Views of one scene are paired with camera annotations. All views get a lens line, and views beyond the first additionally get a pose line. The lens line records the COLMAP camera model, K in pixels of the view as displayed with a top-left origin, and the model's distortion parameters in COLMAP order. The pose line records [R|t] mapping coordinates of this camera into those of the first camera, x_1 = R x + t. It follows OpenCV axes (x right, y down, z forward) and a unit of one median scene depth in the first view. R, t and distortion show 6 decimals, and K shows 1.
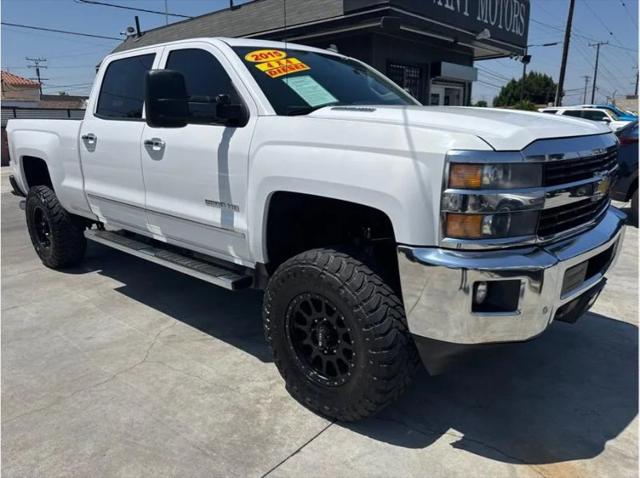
lens RADIAL K [[504.4, 0, 320.0], [0, 504.4, 239.0], [0, 0, 1]] dist [0.051657, -0.005058]
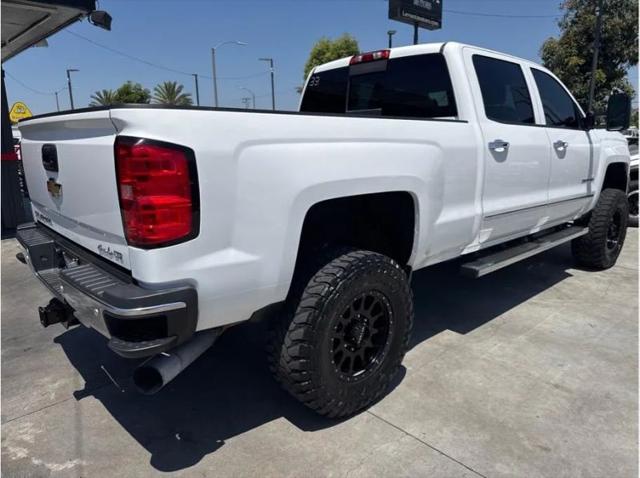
lens RADIAL K [[458.4, 0, 331.6], [0, 458.4, 231.1], [0, 0, 1]] dist [0.015691, -0.002223]
pose [[0.043762, -0.189582, 0.980889, -1.433167], [0.235609, 0.956094, 0.174278, -0.304046], [-0.970862, 0.223480, 0.086508, 1.448029]]
